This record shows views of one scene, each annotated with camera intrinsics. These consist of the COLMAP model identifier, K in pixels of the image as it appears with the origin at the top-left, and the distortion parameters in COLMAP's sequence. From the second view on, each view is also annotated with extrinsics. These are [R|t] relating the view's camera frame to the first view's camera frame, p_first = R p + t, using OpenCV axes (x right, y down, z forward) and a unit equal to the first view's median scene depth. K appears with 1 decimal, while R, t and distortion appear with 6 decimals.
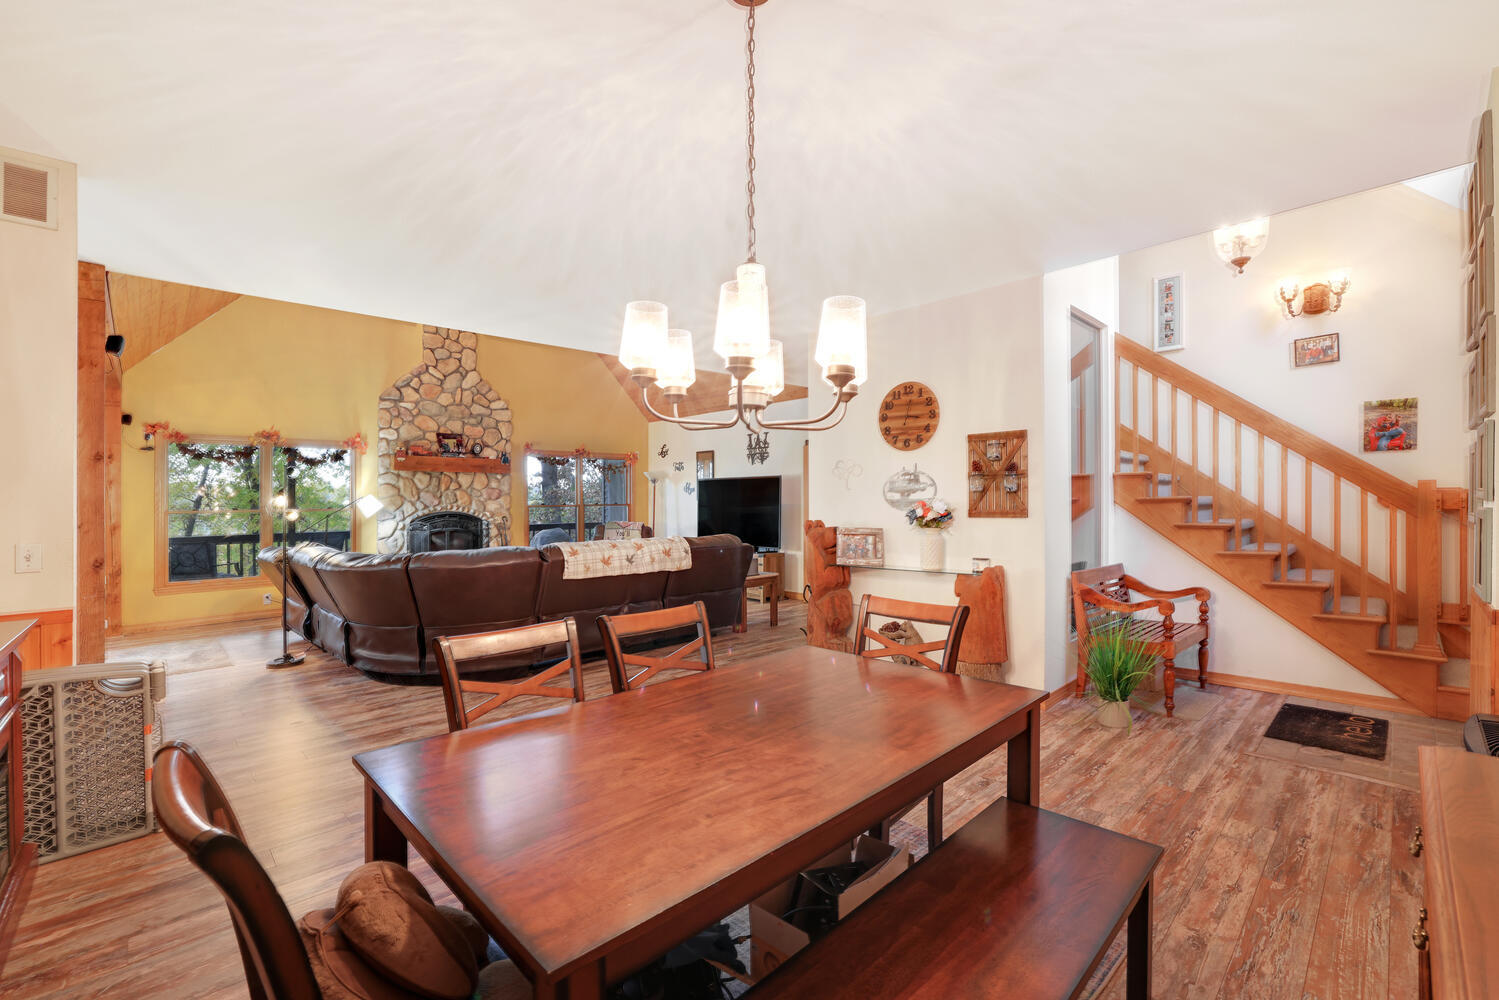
lens RADIAL K [[644.4, 0, 746.0], [0, 644.4, 501.6], [0, 0, 1]] dist [-0.000163, -0.000155]
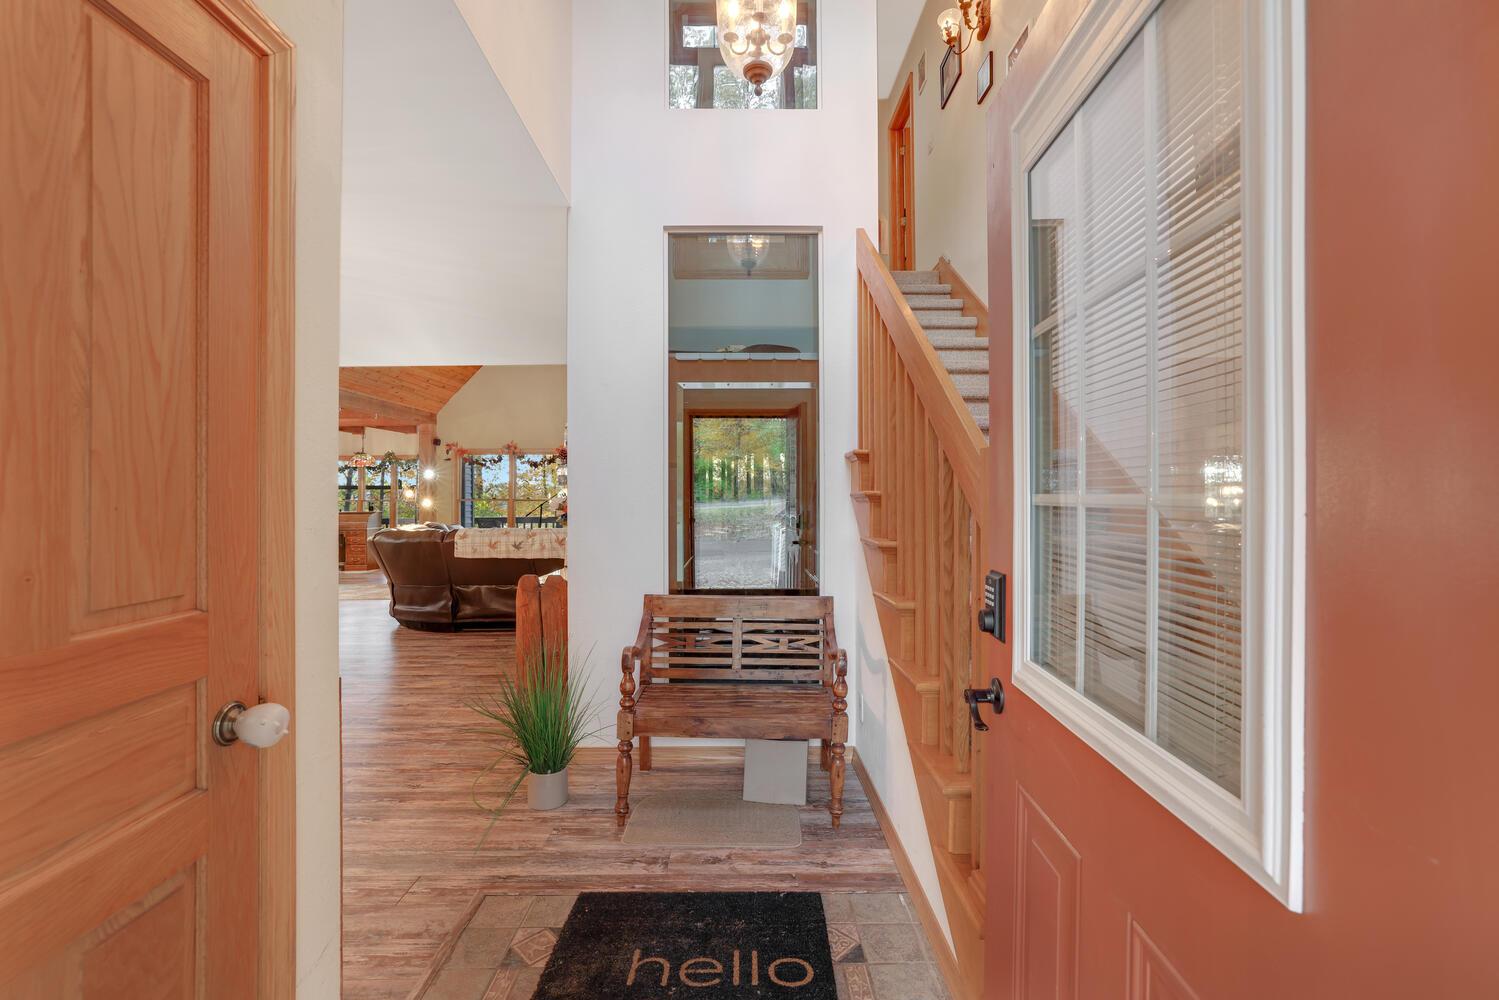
lens RADIAL K [[644.4, 0, 751.4], [0, 644.4, 495.4], [0, 0, 1]] dist [-0.000163, -0.000155]
pose [[0.721434, 0.006891, -0.692449, 0.945158], [-0.005184, 0.999976, 0.004550, -0.006578], [0.692464, 0.000307, 0.721453, 0.482452]]
